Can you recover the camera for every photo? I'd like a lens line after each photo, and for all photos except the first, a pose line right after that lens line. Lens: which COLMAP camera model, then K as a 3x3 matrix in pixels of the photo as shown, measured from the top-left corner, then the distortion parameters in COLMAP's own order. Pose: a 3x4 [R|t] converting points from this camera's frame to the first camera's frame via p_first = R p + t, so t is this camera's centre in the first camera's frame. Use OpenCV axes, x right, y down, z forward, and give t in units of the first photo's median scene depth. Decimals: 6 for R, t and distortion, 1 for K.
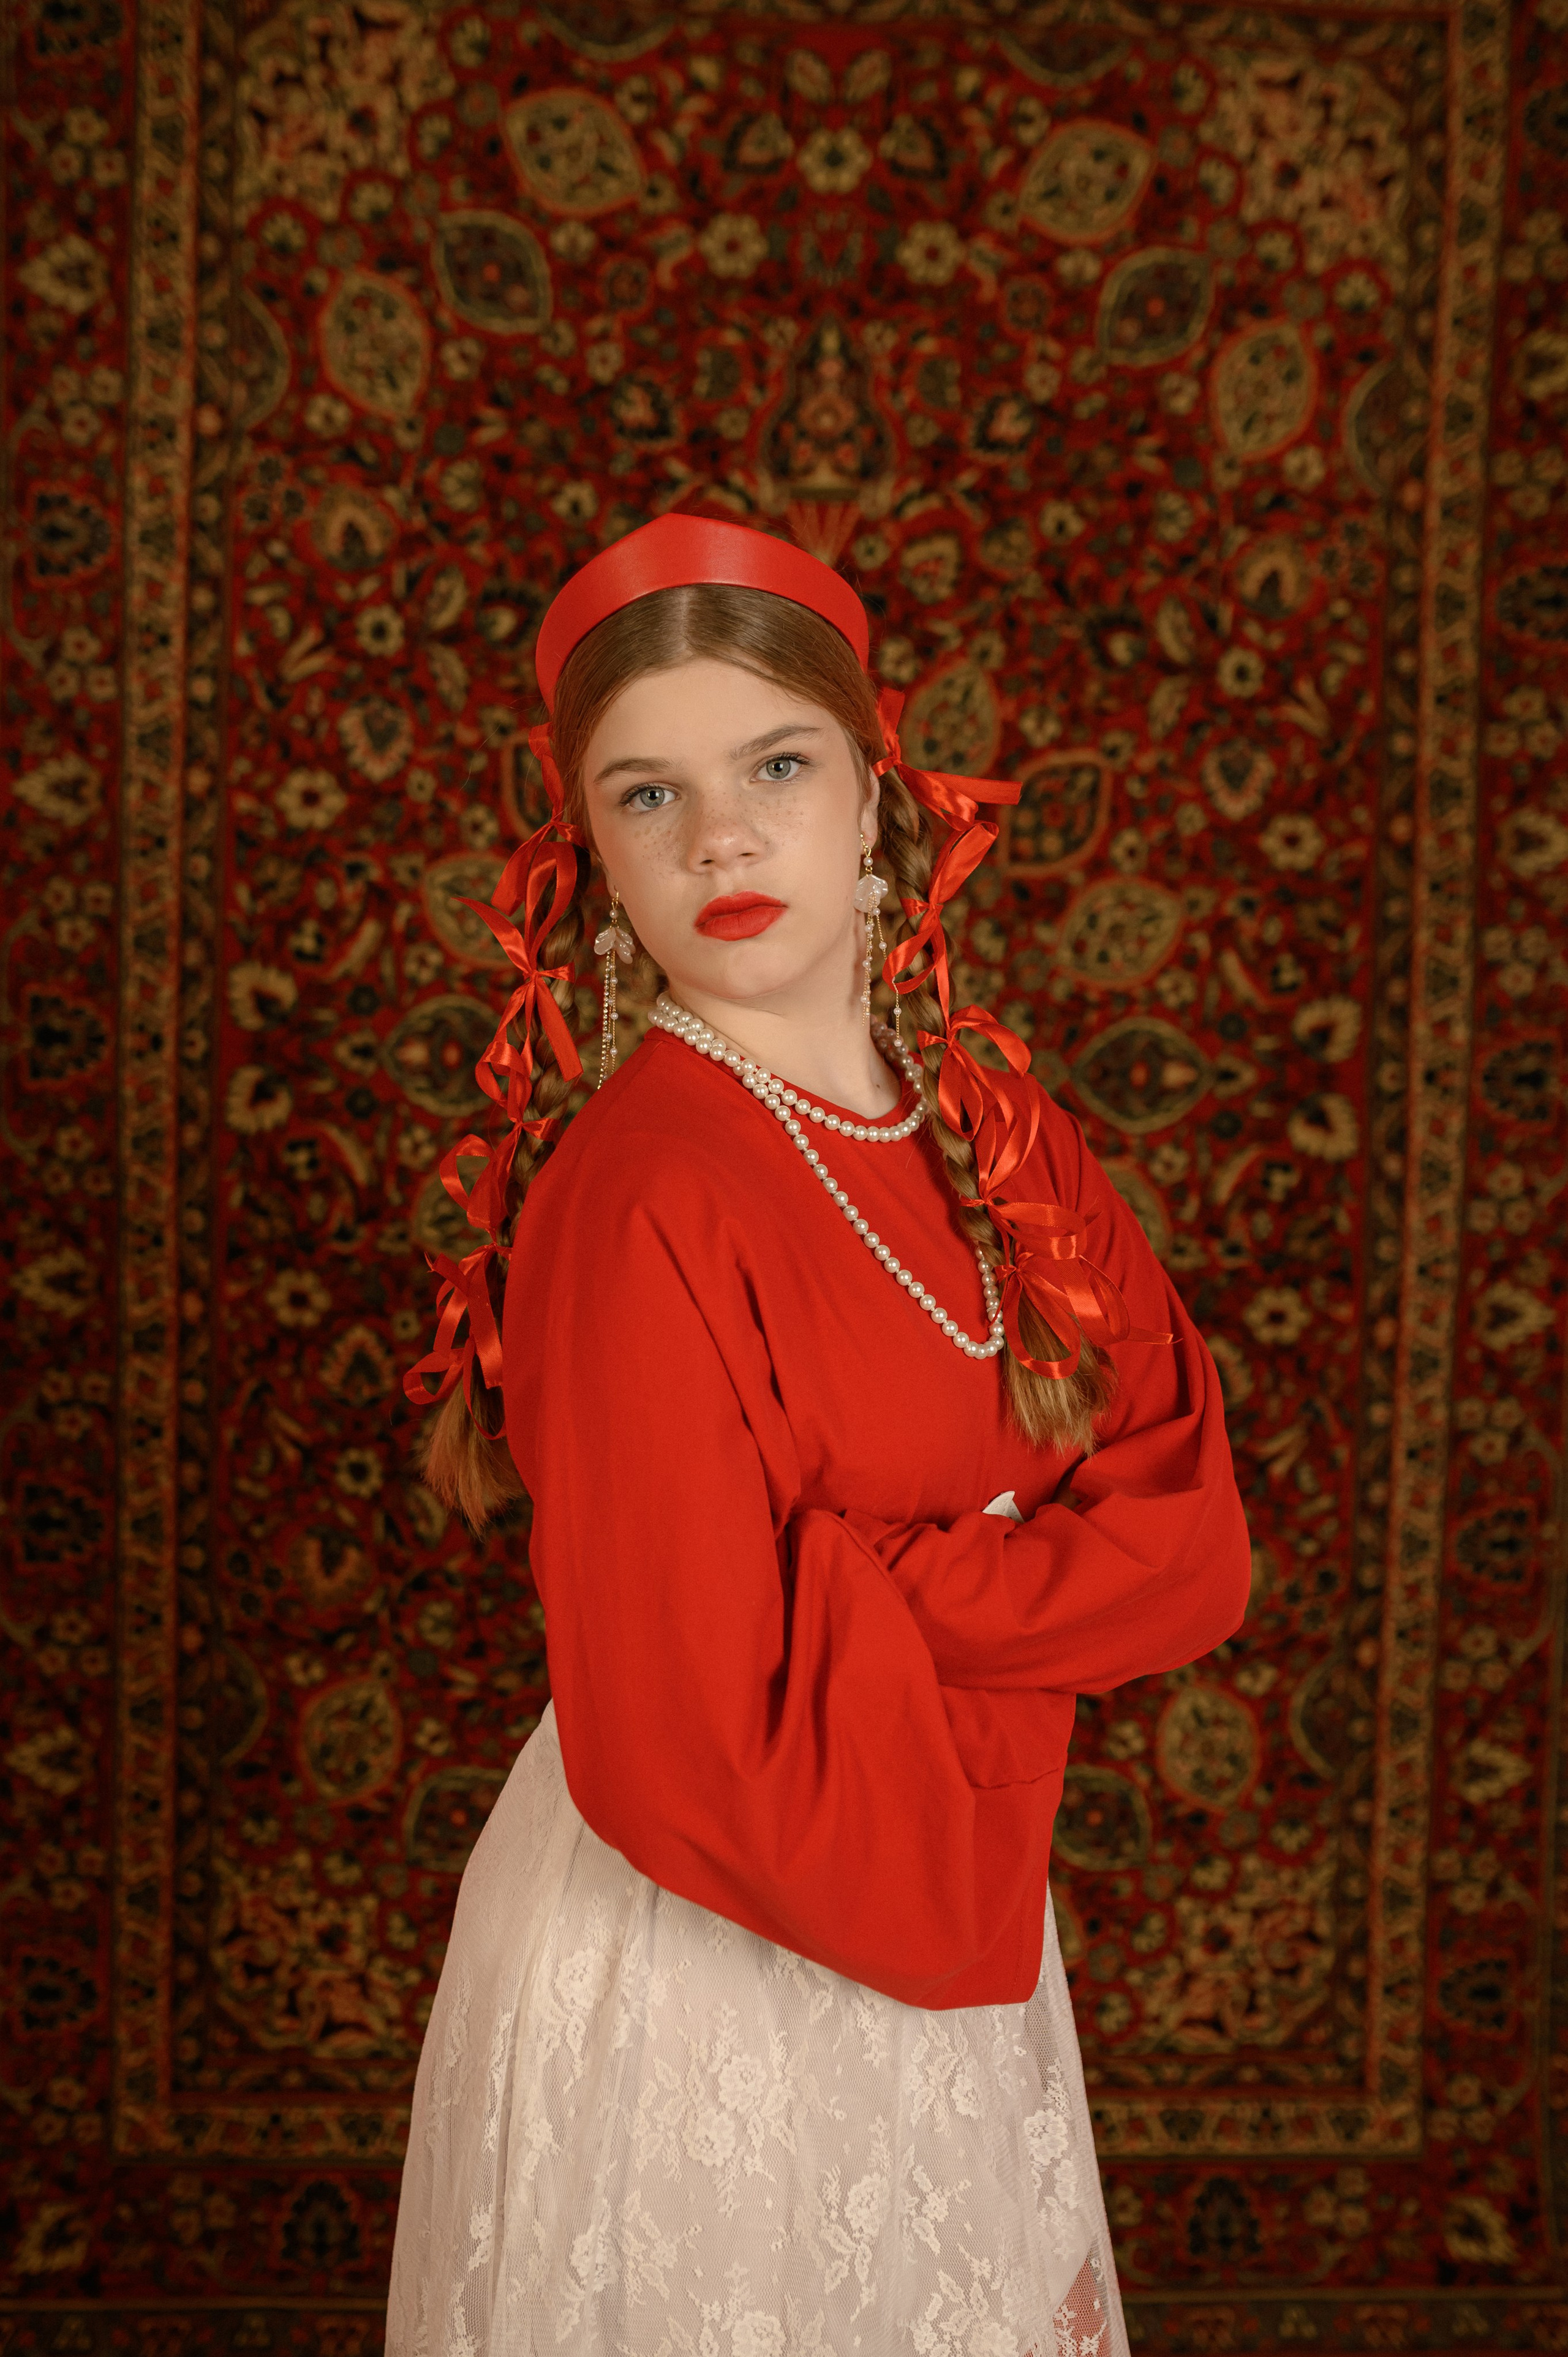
lens RADIAL K [[2409.4, 0, 745.3], [0, 2409.4, 1192.6], [0, 0, 1]] dist [-0.031322, 0.000000]
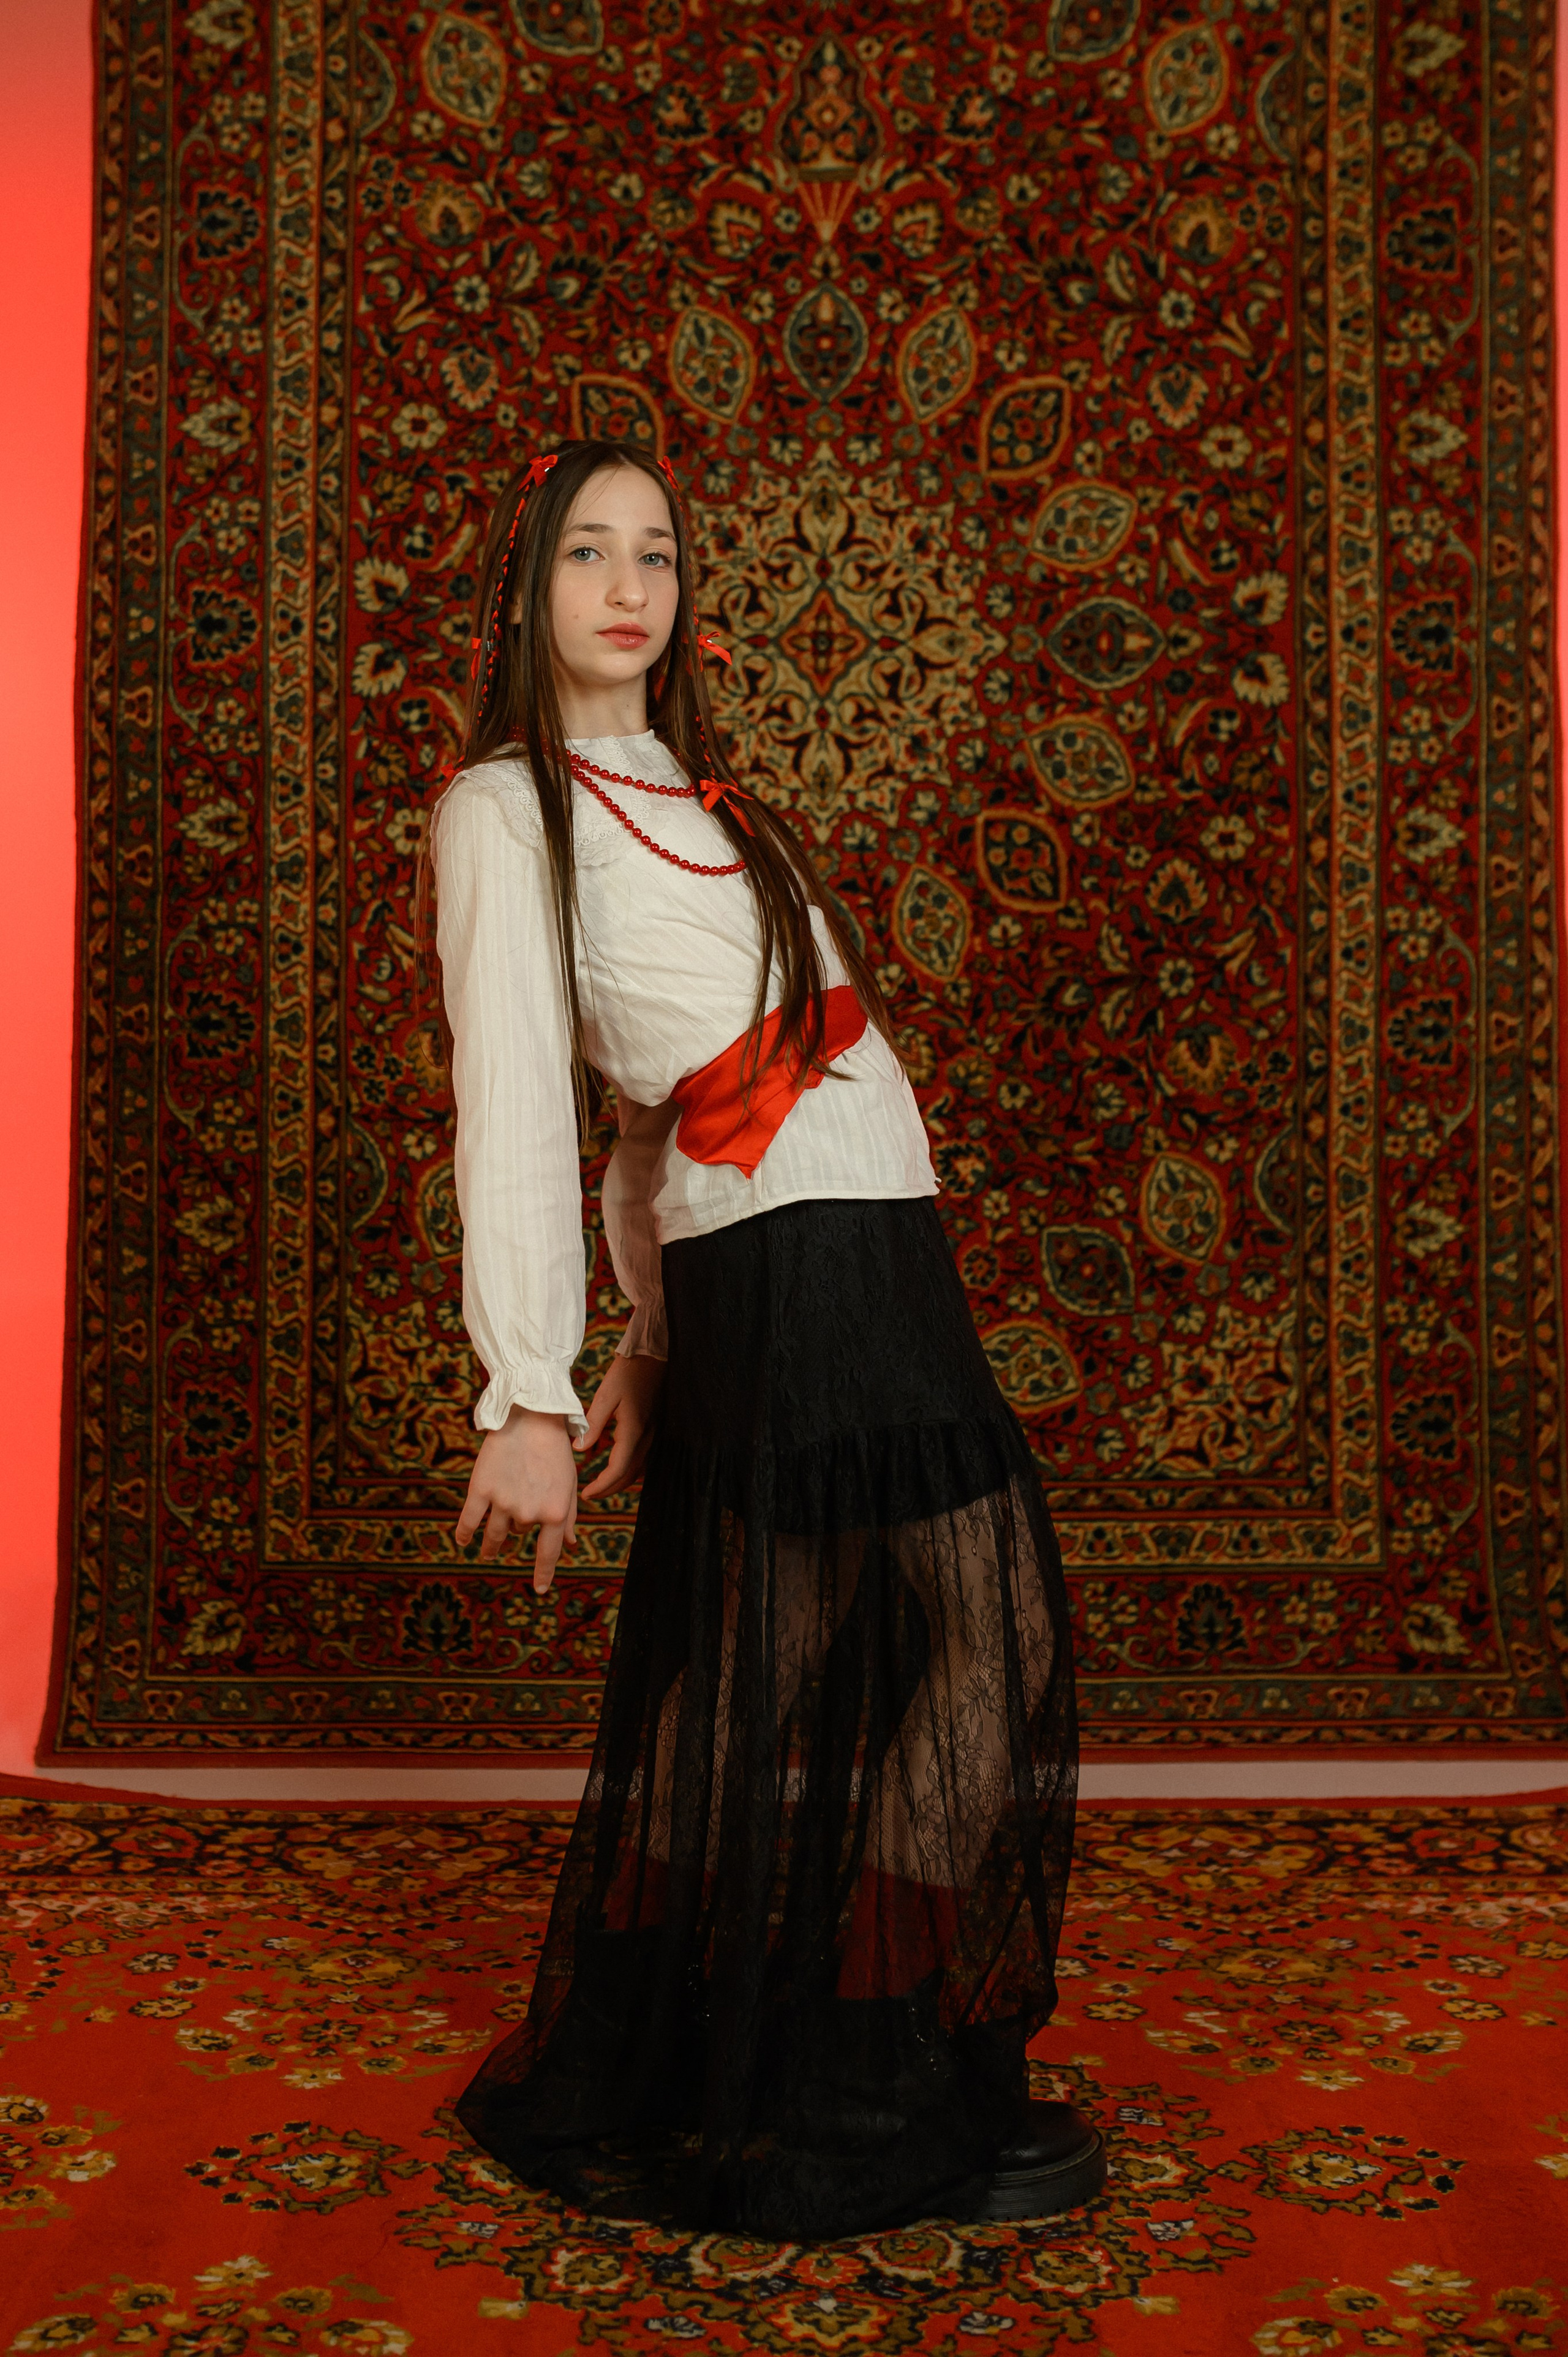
lens RADIAL K [[2742.3, 0, 648.2], [0, 2742.3, 993.5], [0, 0, 1]] dist [-0.030096, 0.000000]
pose [[0.998095, -0.023022, -0.057239, 0.011280], [0.018822, 0.997165, -0.072849, 0.222889], [0.058753, 0.071633, 0.995699, -0.362585]]
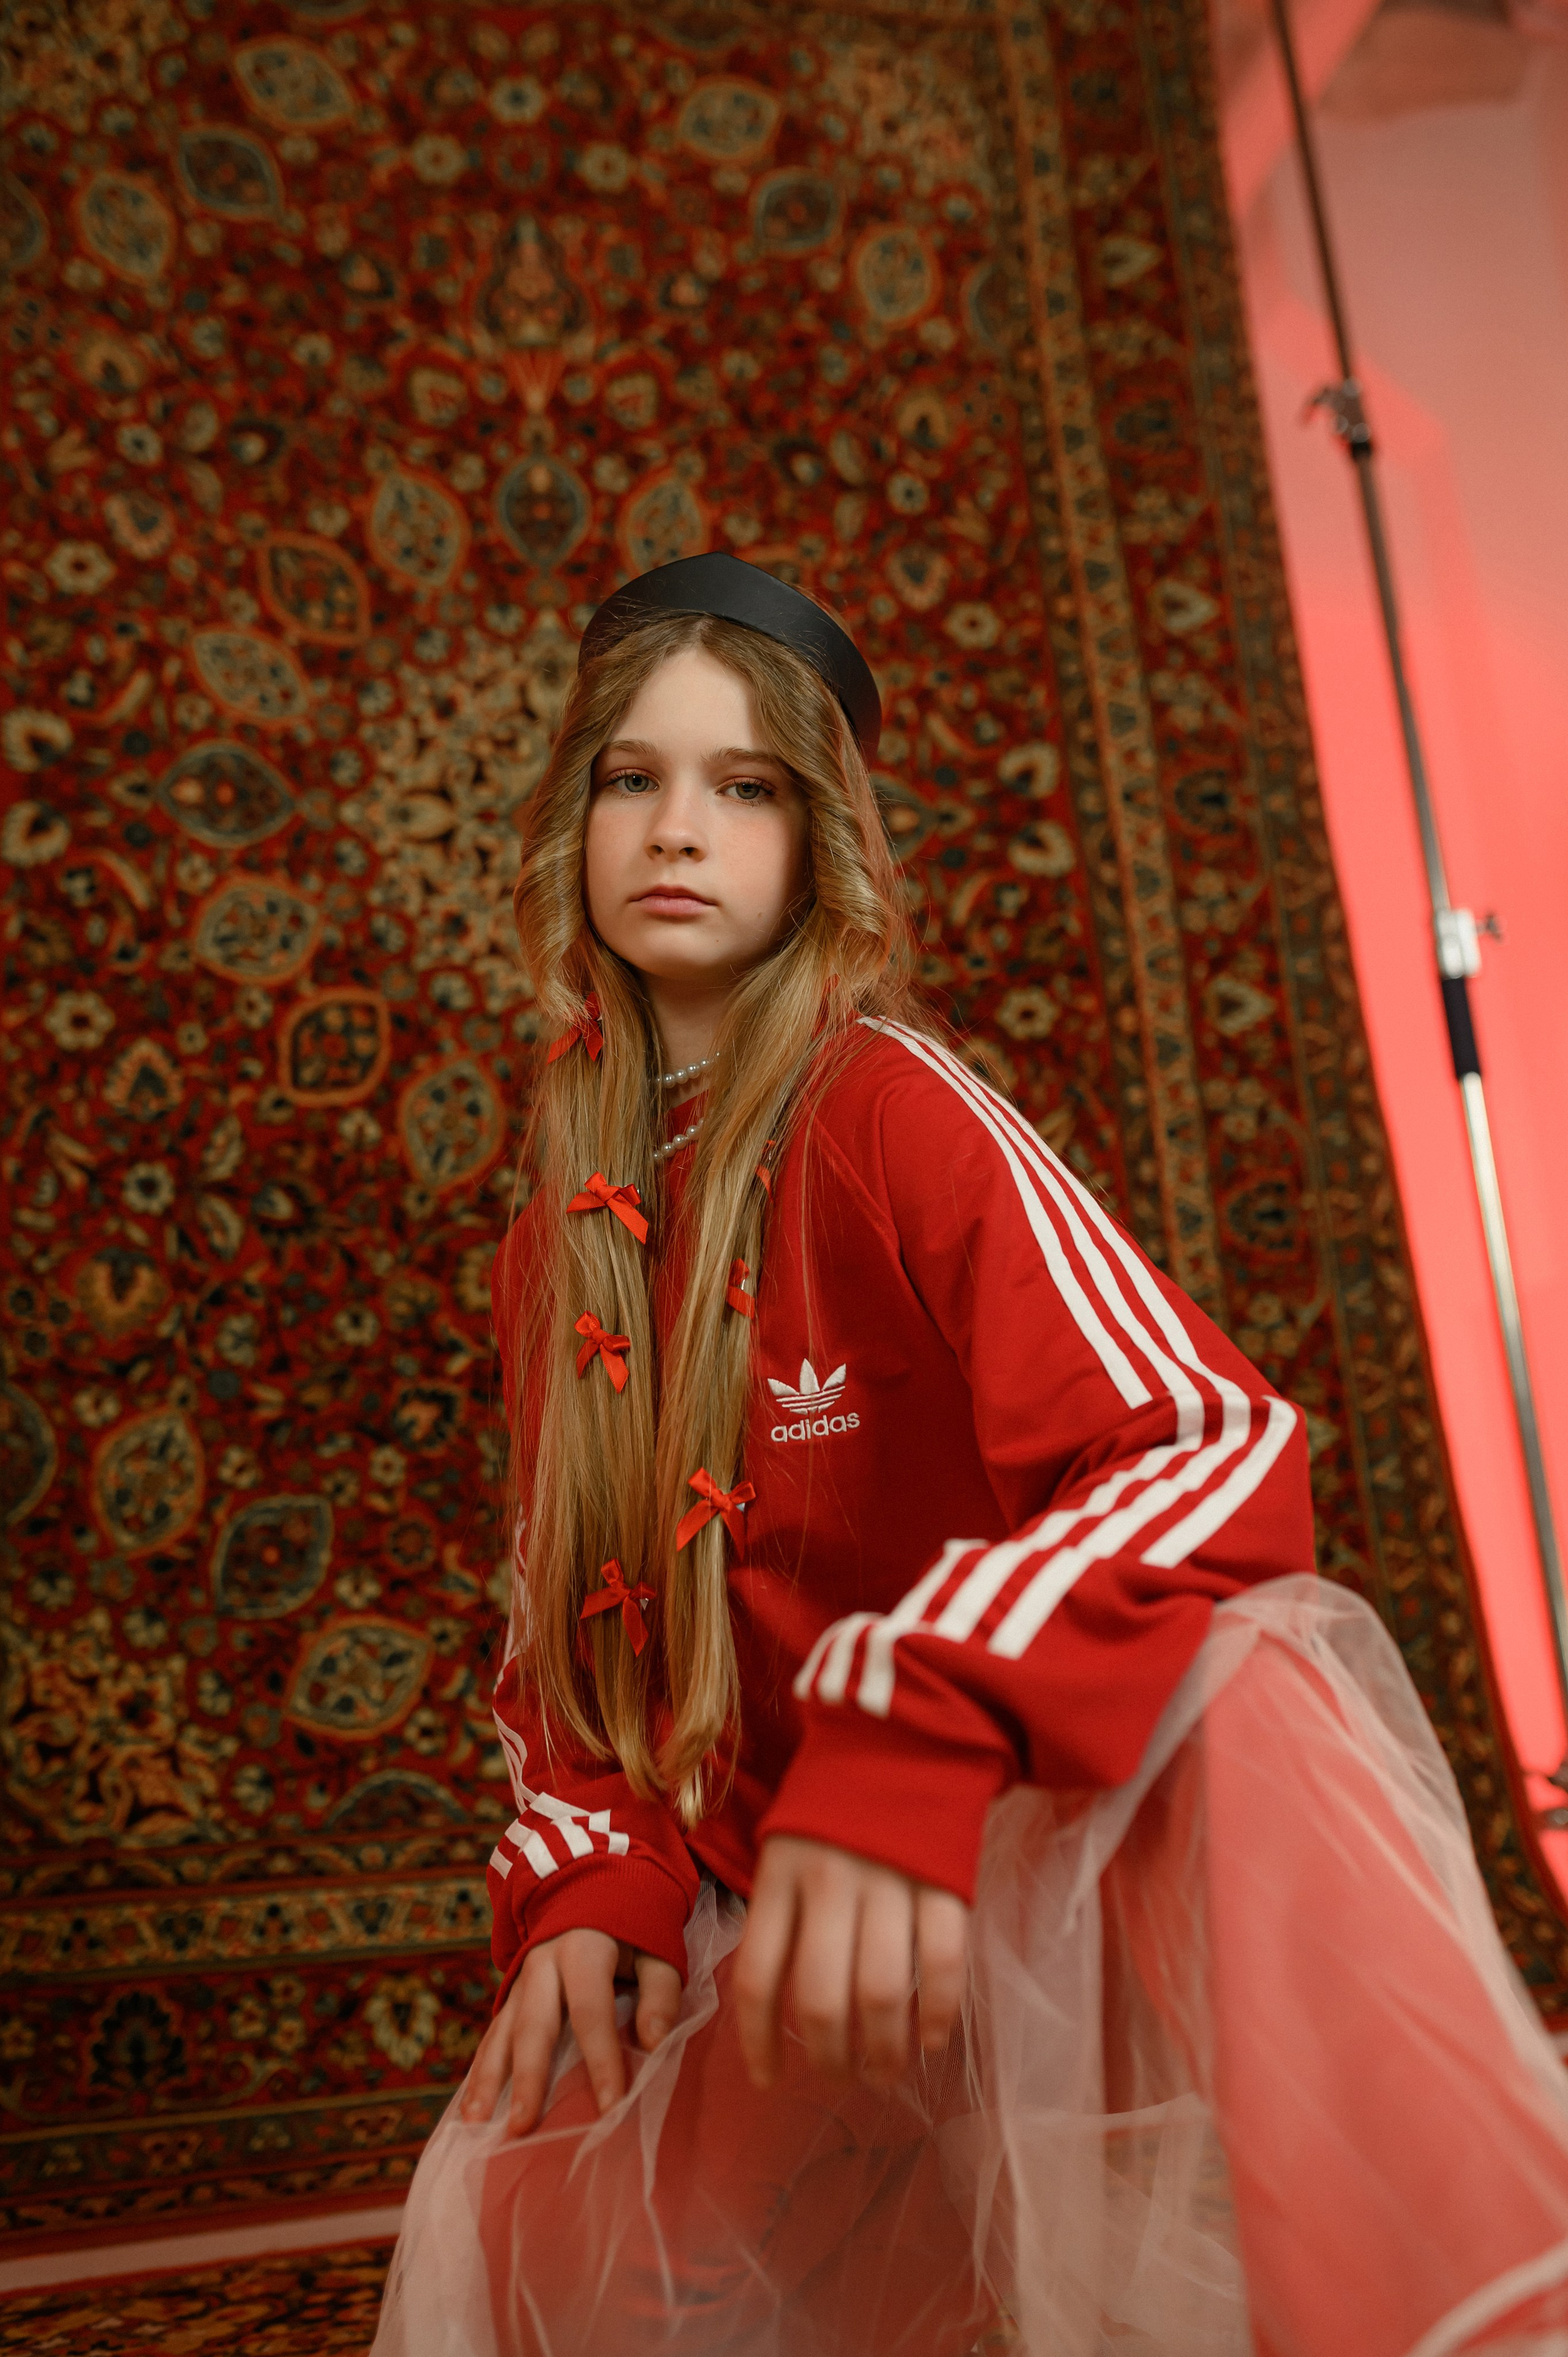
lens RADIAL K [[2289.0, 0, 774.8], [0, 2289.0, 1158.4], [0, 0, 1]] dist [-0.033818, 0.000000]
pose [[0.981538, -0.073247, 0.176685, -0.072292], [0.124957, 0.944944, -0.302436, 0.406302], [-0.144805, 0.318931, 0.936651, 0.090644]]
